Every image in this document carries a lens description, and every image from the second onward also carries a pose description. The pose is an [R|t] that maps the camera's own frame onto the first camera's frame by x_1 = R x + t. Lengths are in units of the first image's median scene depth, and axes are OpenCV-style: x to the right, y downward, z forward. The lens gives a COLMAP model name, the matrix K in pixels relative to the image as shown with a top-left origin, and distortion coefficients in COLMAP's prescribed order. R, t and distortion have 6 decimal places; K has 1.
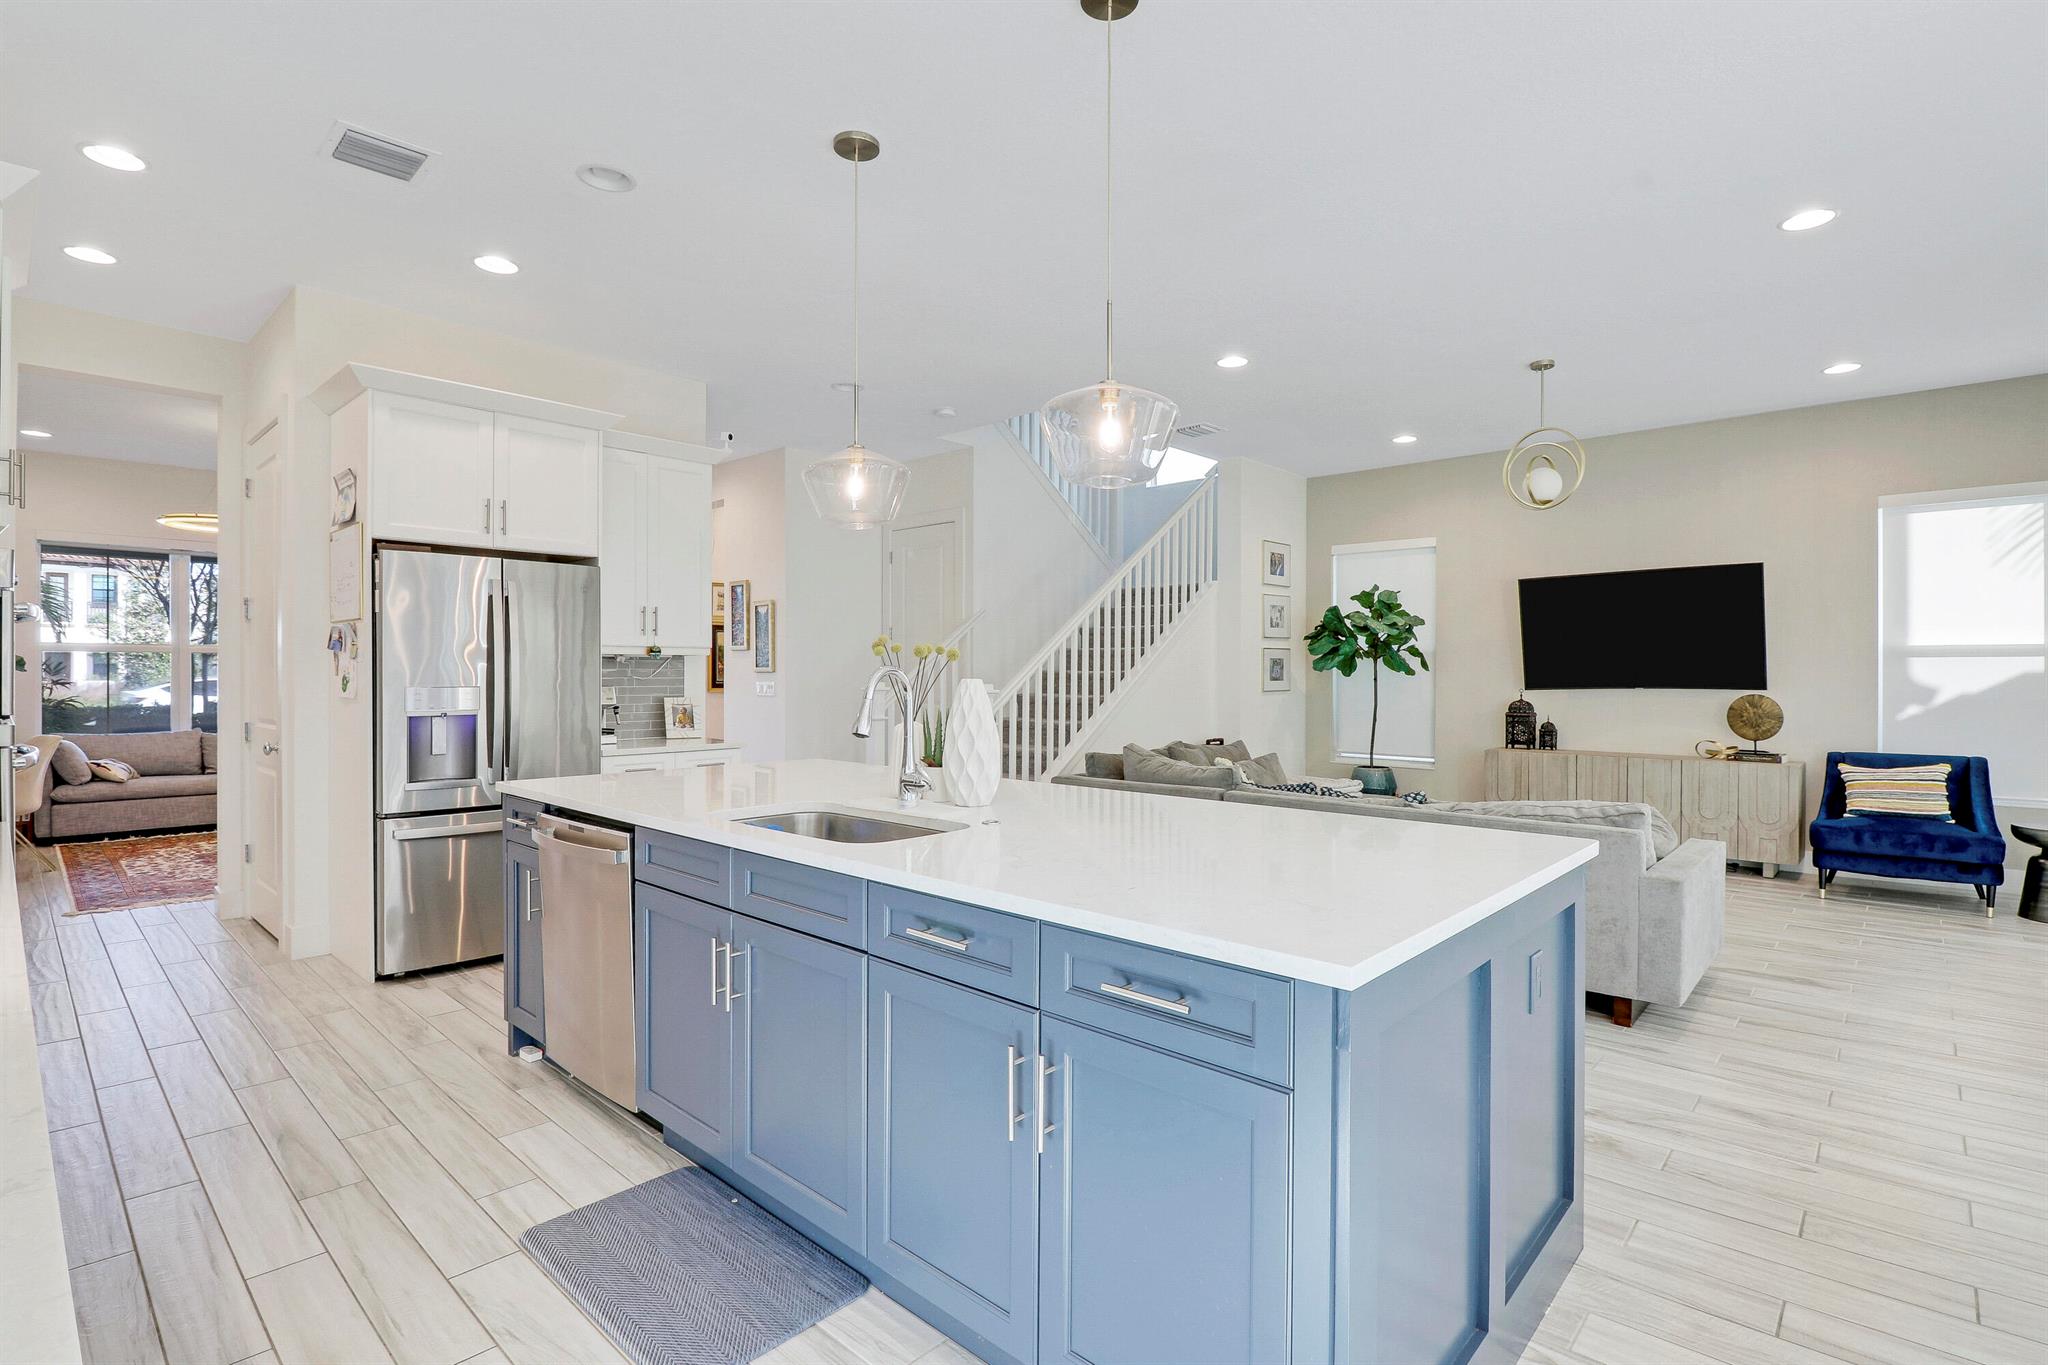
lens RADIAL K [[976.1, 0, 1006.7], [0, 976.1, 675.4], [0, 0, 1]] dist [0.001336, -0.009181]
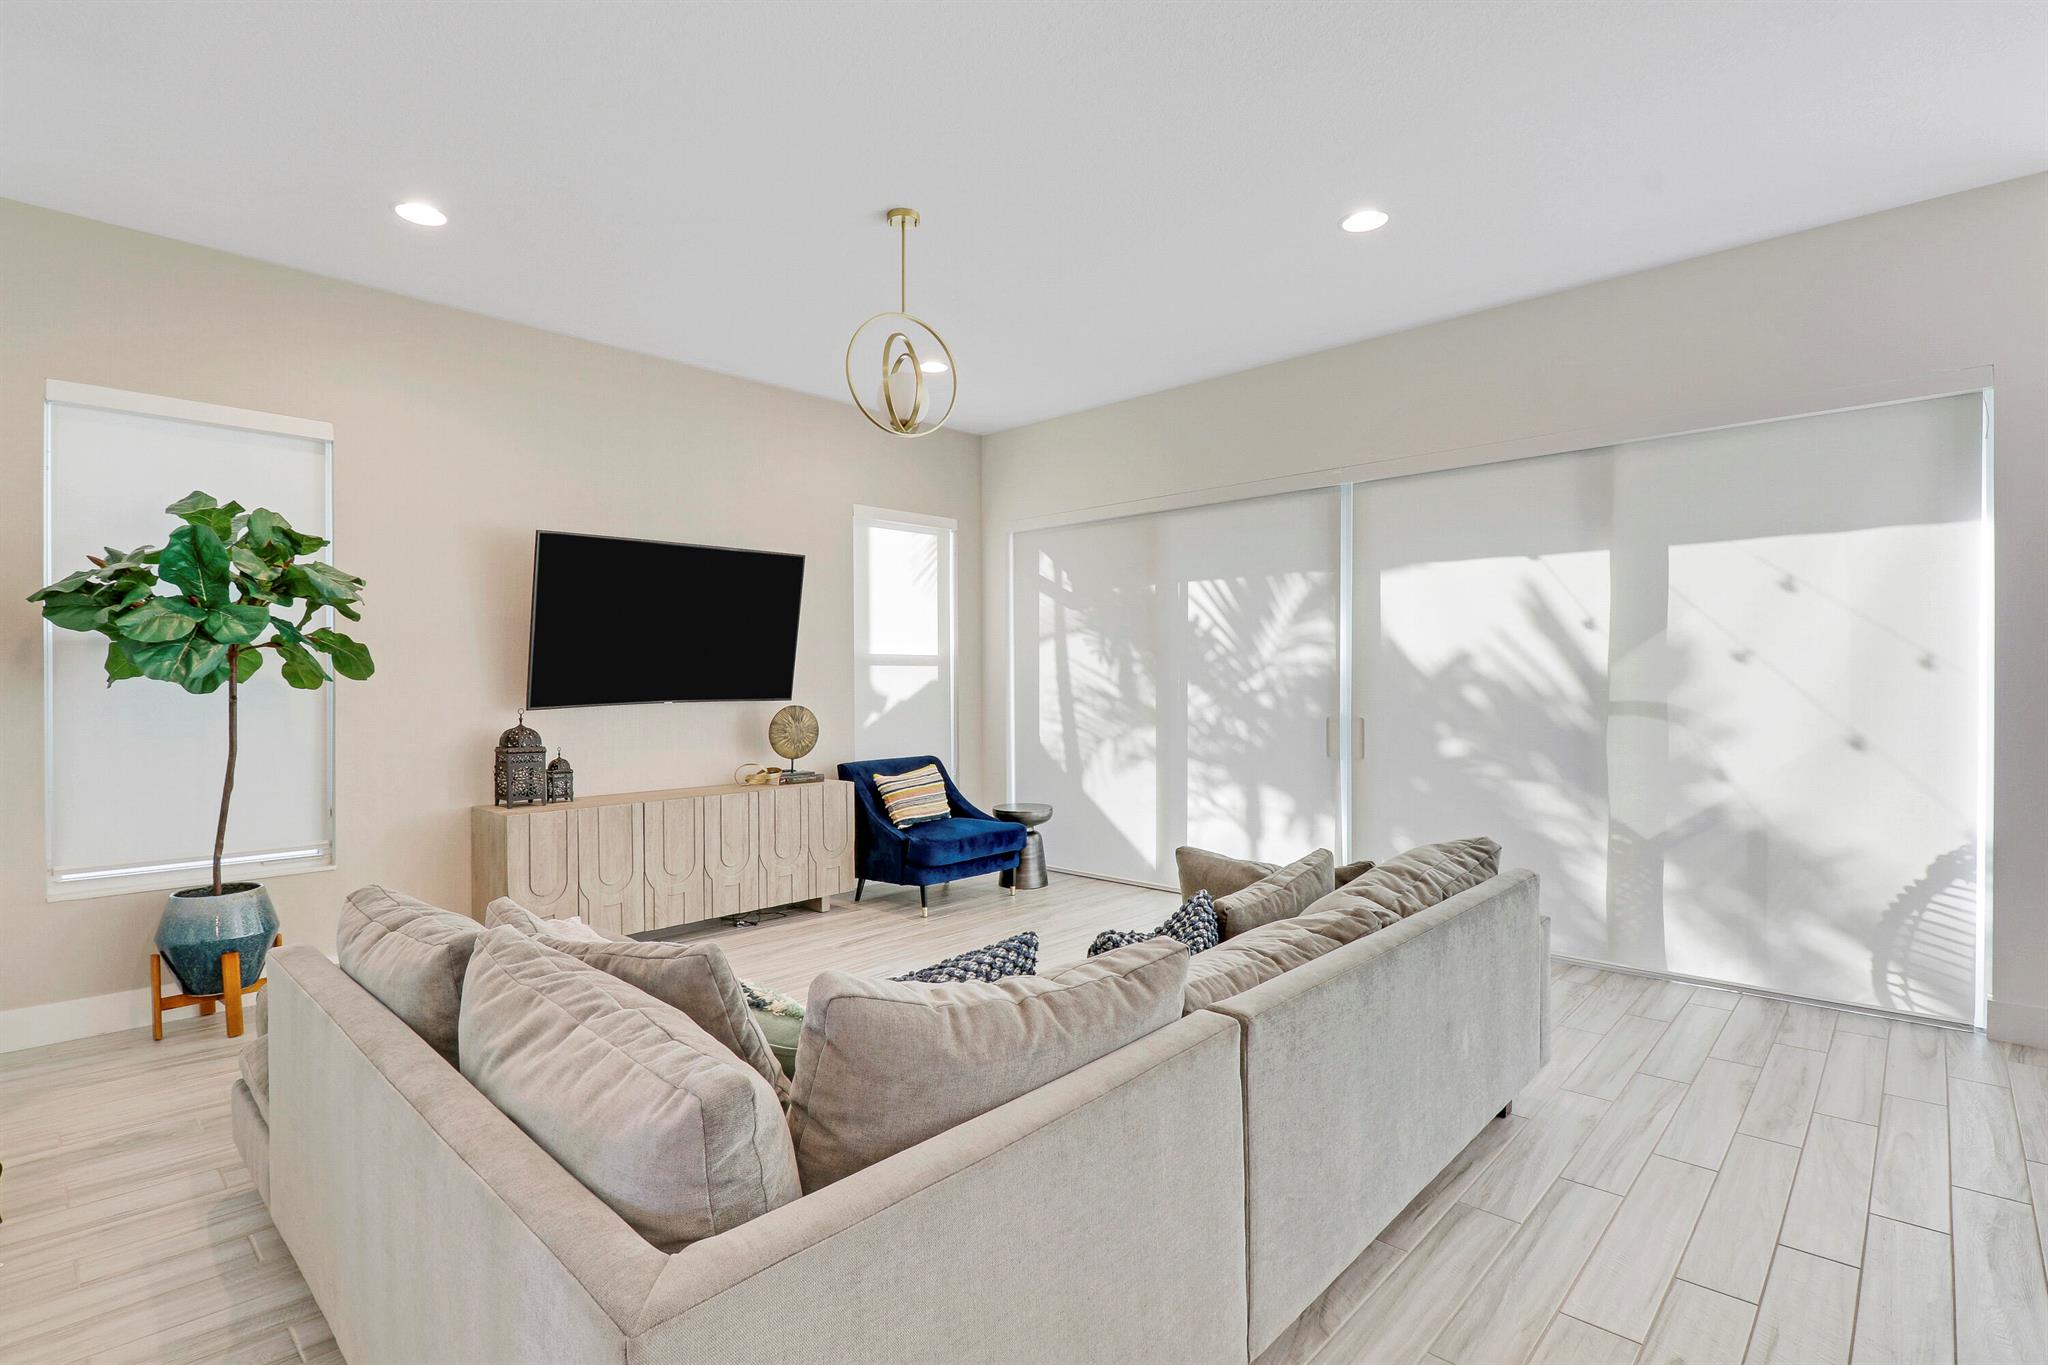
lens RADIAL K [[976.1, 0, 1020.3], [0, 976.1, 689.4], [0, 0, 1]] dist [0.001336, -0.009181]
pose [[0.006626, -0.009252, 0.999935, -0.108125], [0.007926, 0.999926, 0.009200, -0.001639], [-0.999947, 0.007864, 0.006699, 0.850969]]
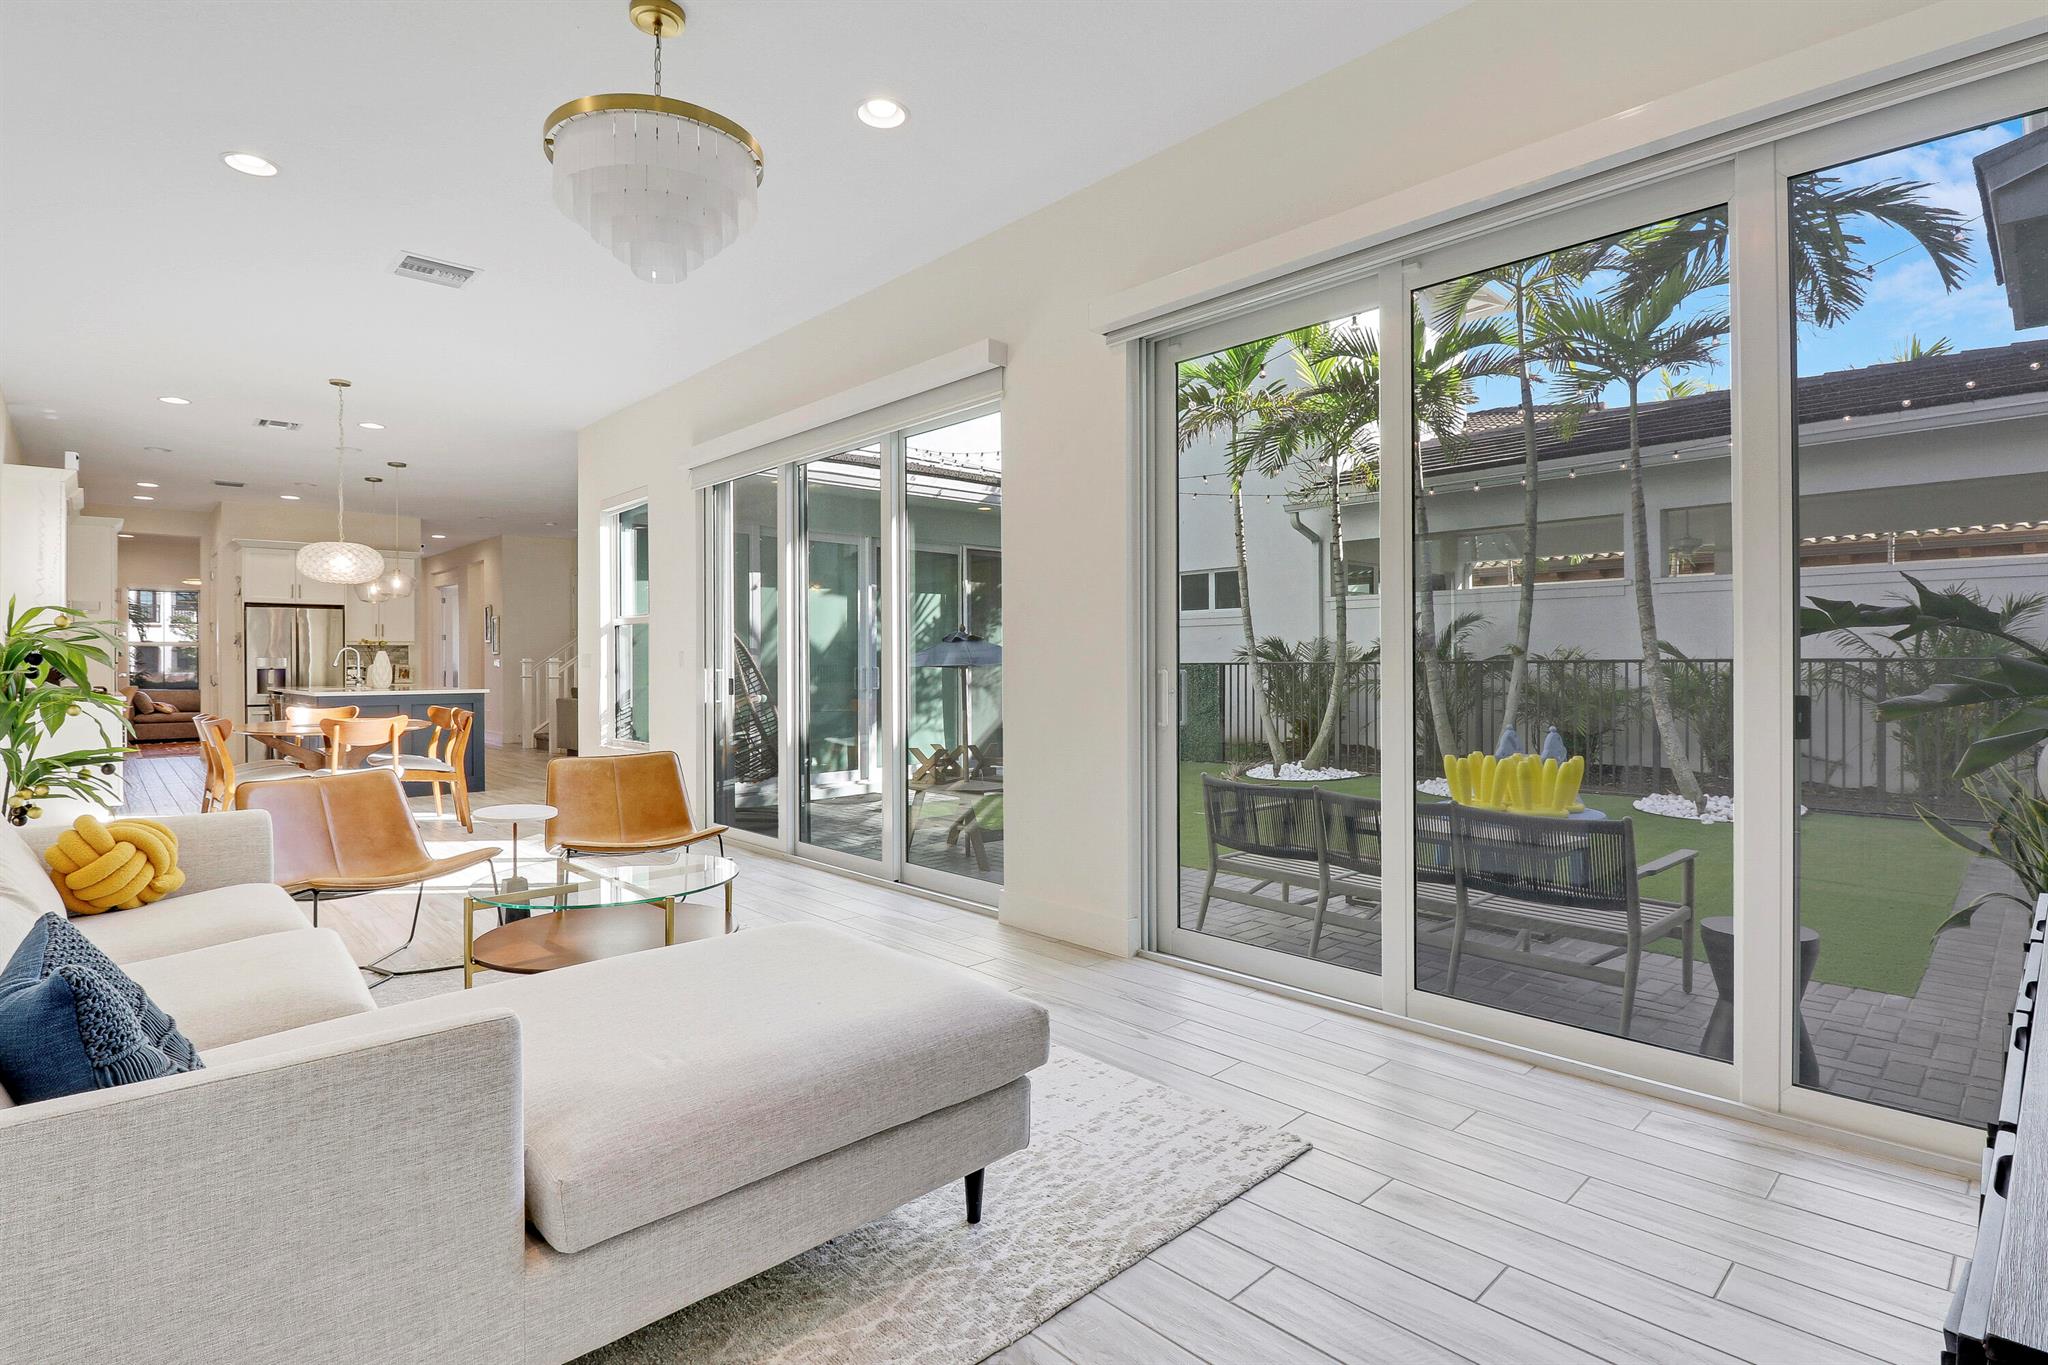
lens RADIAL K [[976.1, 0, 1037.3], [0, 976.1, 667.8], [0, 0, 1]] dist [0.001336, -0.009181]
pose [[0.999299, -0.005370, -0.037058, 1.122008], [0.005496, 0.999979, 0.003301, 0.029300], [0.037039, -0.003502, 0.999308, -1.097454]]
